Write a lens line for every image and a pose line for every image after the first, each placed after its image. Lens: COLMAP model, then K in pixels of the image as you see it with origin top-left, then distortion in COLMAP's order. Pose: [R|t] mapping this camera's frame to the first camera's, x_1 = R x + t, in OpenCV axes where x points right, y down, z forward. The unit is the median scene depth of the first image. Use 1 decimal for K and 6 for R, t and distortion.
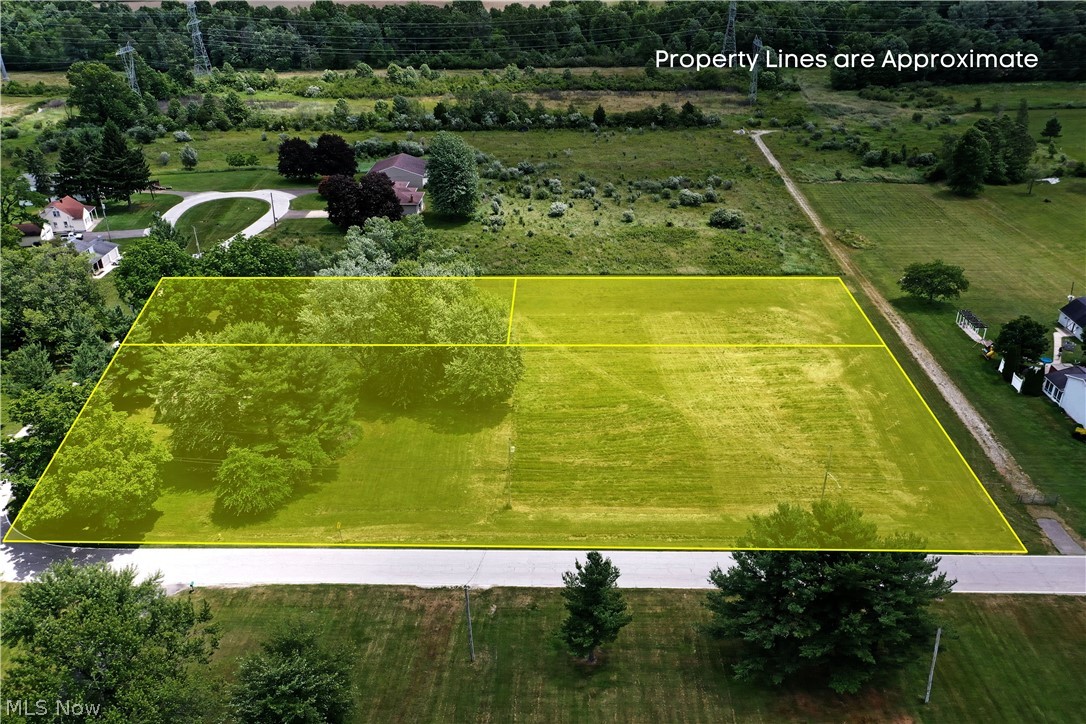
lens RADIAL K [[861.3, 0, 540.5], [0, 861.3, 362.4], [0, 0, 1]] dist [0.025772, -0.010295]
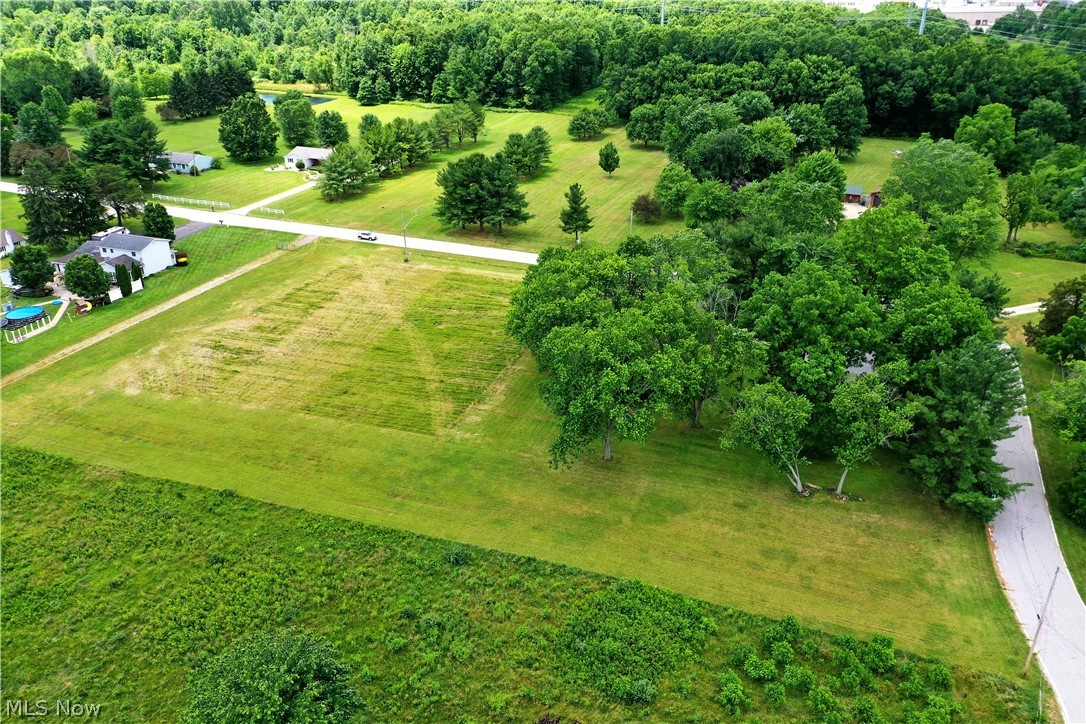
lens RADIAL K [[861.3, 0, 539.0], [0, 861.3, 361.1], [0, 0, 1]] dist [0.025772, -0.010295]
pose [[-0.937265, -0.131527, 0.322856, -0.219245], [0.178338, 0.614860, 0.768208, -0.426200], [-0.299551, 0.777591, -0.552830, 0.911067]]
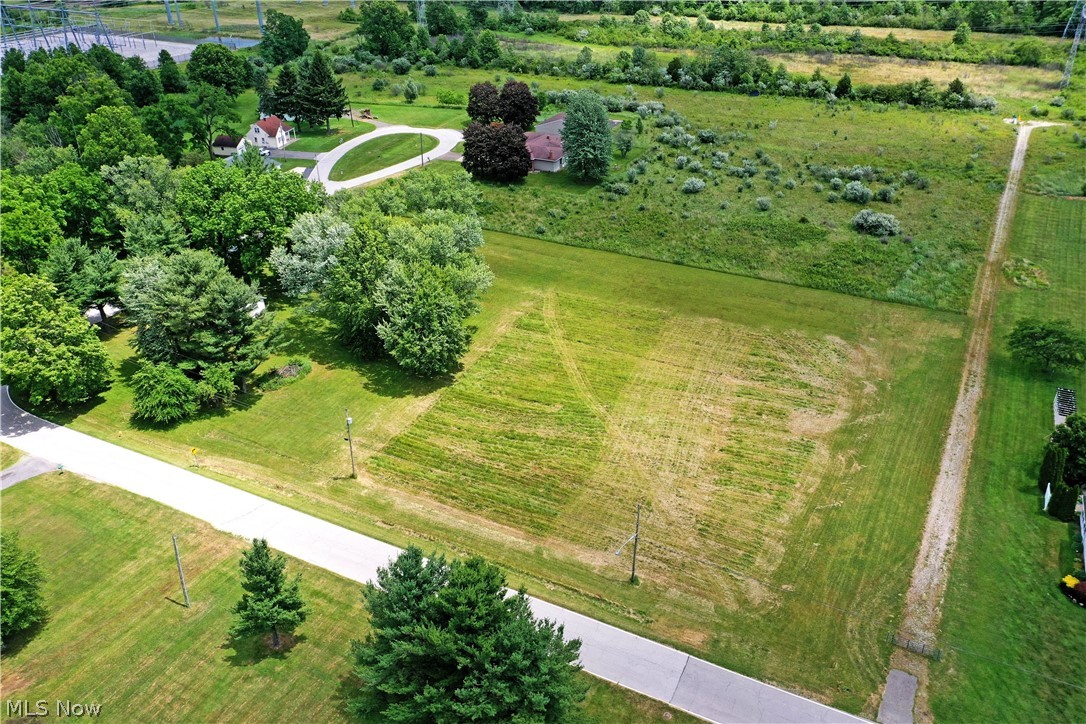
lens RADIAL K [[861.3, 0, 540.7], [0, 861.3, 364.4], [0, 0, 1]] dist [0.025772, -0.010295]
pose [[0.902983, 0.213321, -0.372983, 0.235394], [-0.190789, 0.976847, 0.096796, -0.045227], [0.384996, -0.016244, 0.922775, 0.077261]]
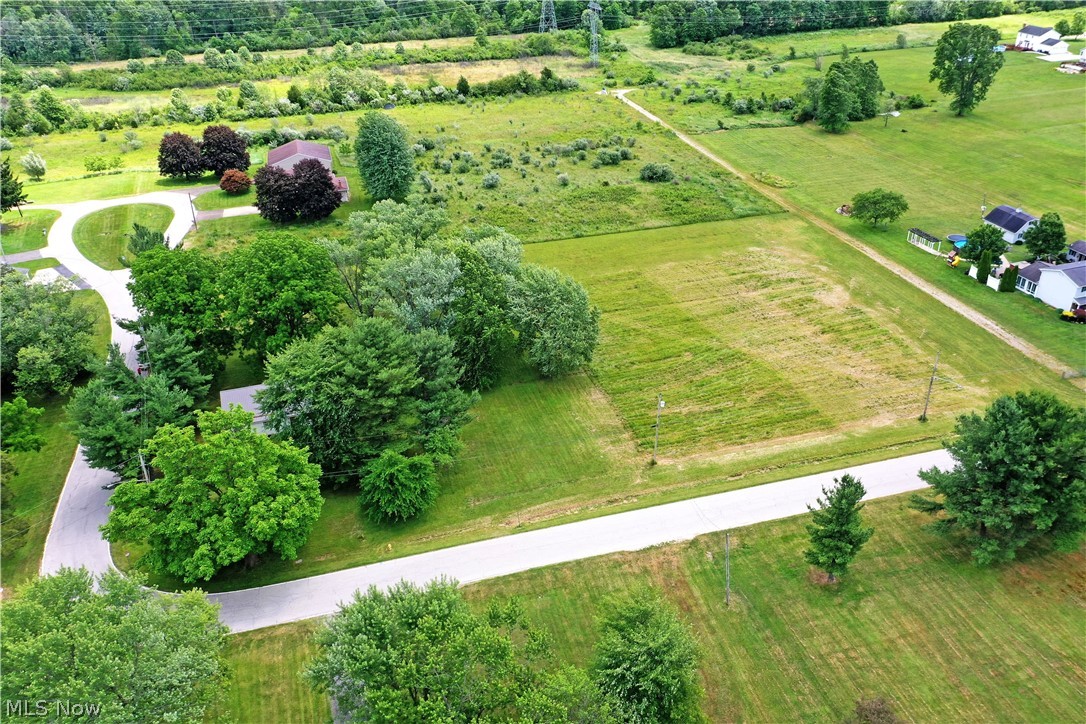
lens RADIAL K [[861.3, 0, 541.4], [0, 861.3, 361.9], [0, 0, 1]] dist [0.025772, -0.010295]
pose [[0.955693, -0.152529, 0.251764, -0.187947], [0.146275, 0.988288, 0.043488, -0.005966], [-0.255448, -0.004734, 0.966811, 0.025096]]
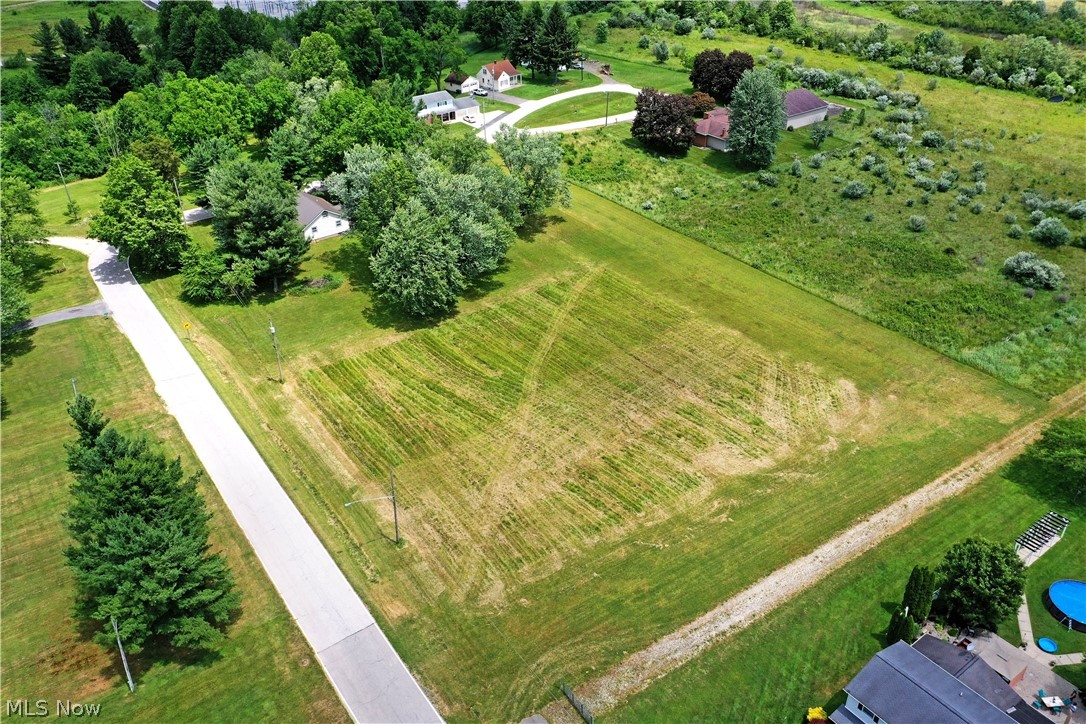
lens RADIAL K [[861.3, 0, 539.4], [0, 861.3, 359.7], [0, 0, 1]] dist [0.025772, -0.010295]
pose [[0.601312, 0.425962, -0.676003, 0.422008], [-0.359106, 0.899857, 0.247589, -0.117847], [0.713770, 0.093879, 0.694060, 0.216715]]
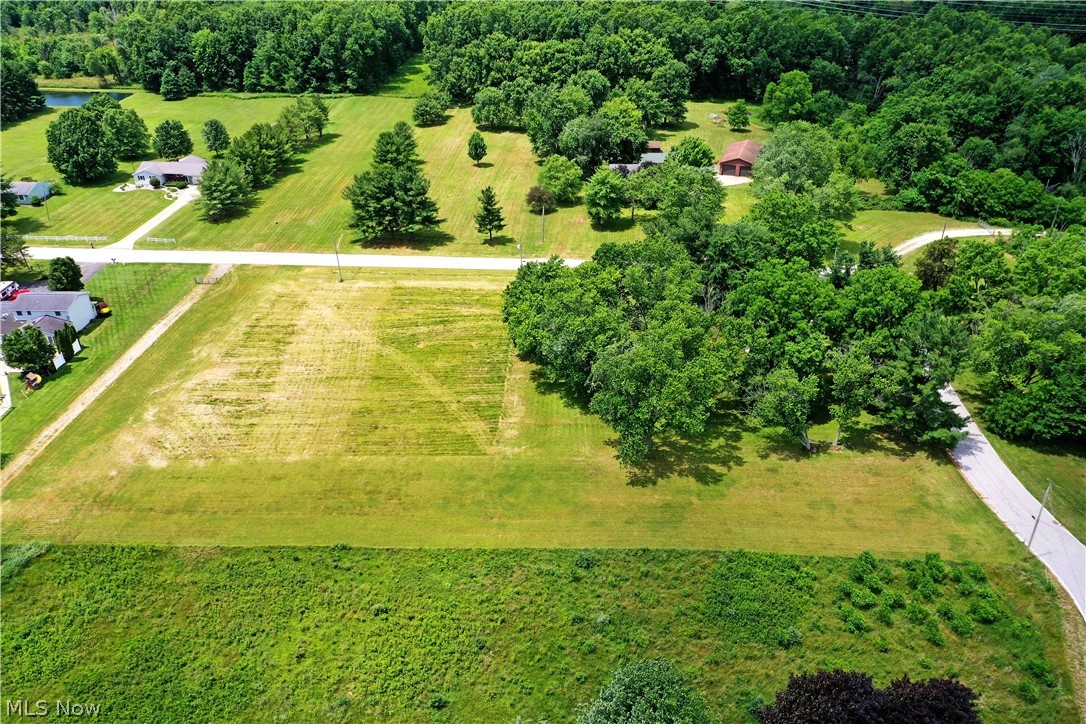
lens RADIAL K [[861.3, 0, 539.0], [0, 861.3, 364.5], [0, 0, 1]] dist [0.025772, -0.010295]
pose [[-0.998262, 0.000944, 0.058918, -0.076106], [0.049924, 0.544702, 0.837142, -0.516130], [-0.031303, 0.838629, -0.543802, 0.936240]]
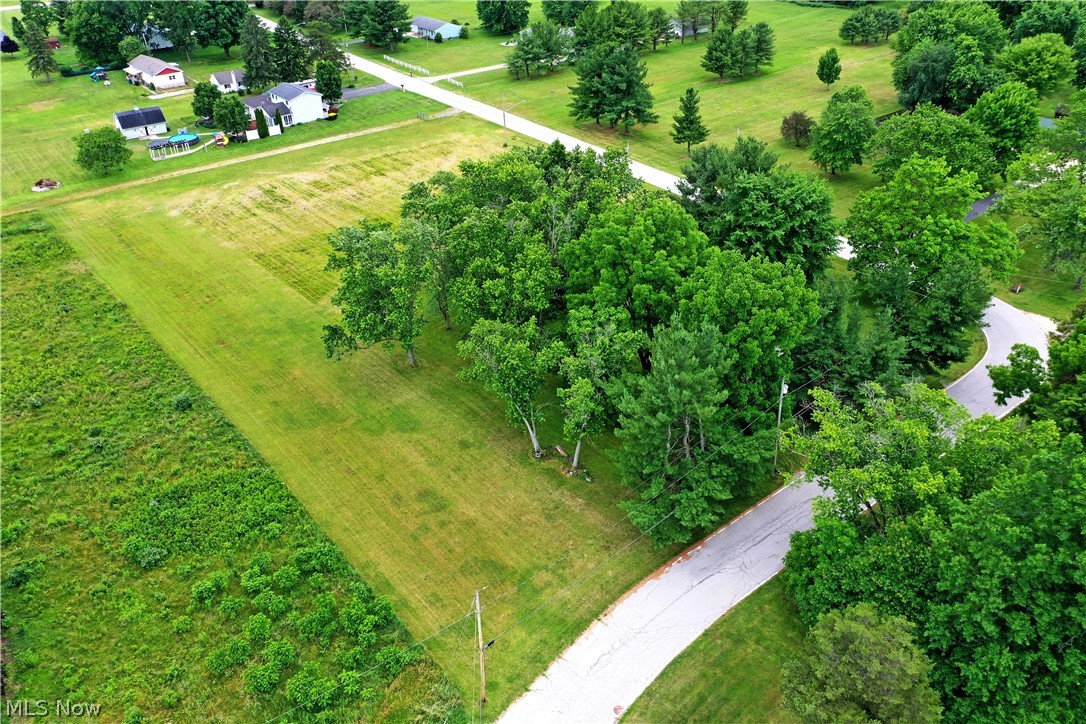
lens RADIAL K [[861.3, 0, 543.3], [0, 861.3, 363.3], [0, 0, 1]] dist [0.025772, -0.010295]
pose [[-0.634120, -0.387184, 0.669313, -0.454047], [0.380305, 0.597499, 0.705949, -0.325489], [-0.673246, 0.702199, -0.231638, 0.744350]]
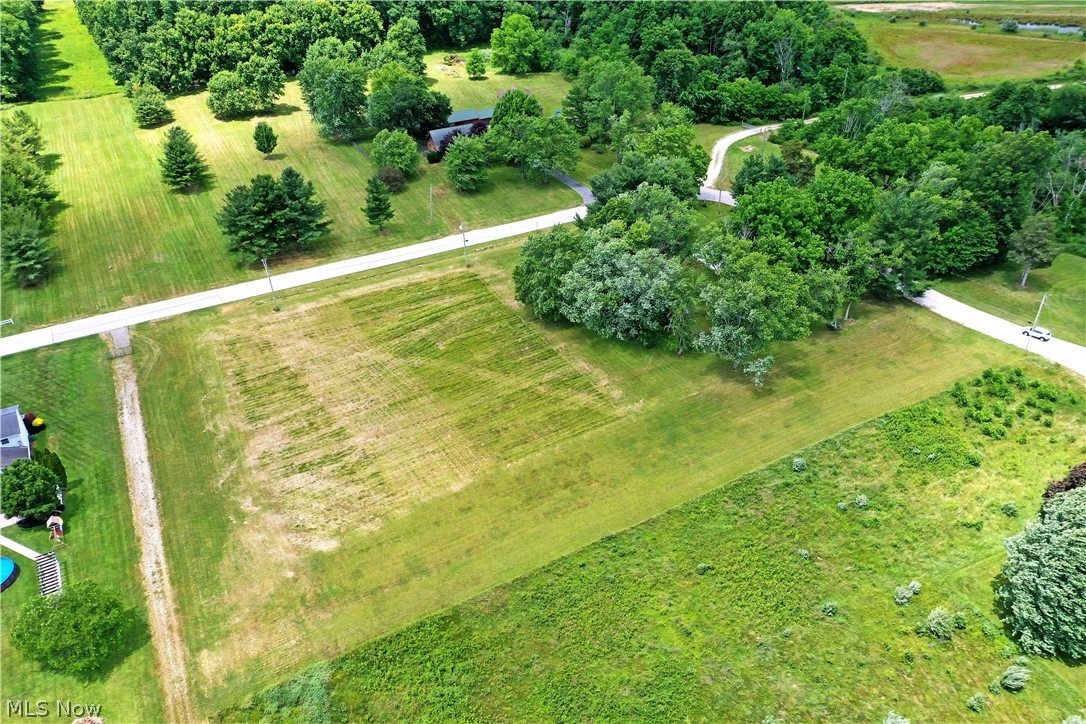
lens RADIAL K [[861.3, 0, 541.1], [0, 861.3, 362.2], [0, 0, 1]] dist [0.025772, -0.010295]
pose [[-0.872637, 0.296772, -0.387854, 0.244616], [-0.194775, 0.516793, 0.833659, -0.521972], [0.447847, 0.803026, -0.393169, 0.863427]]
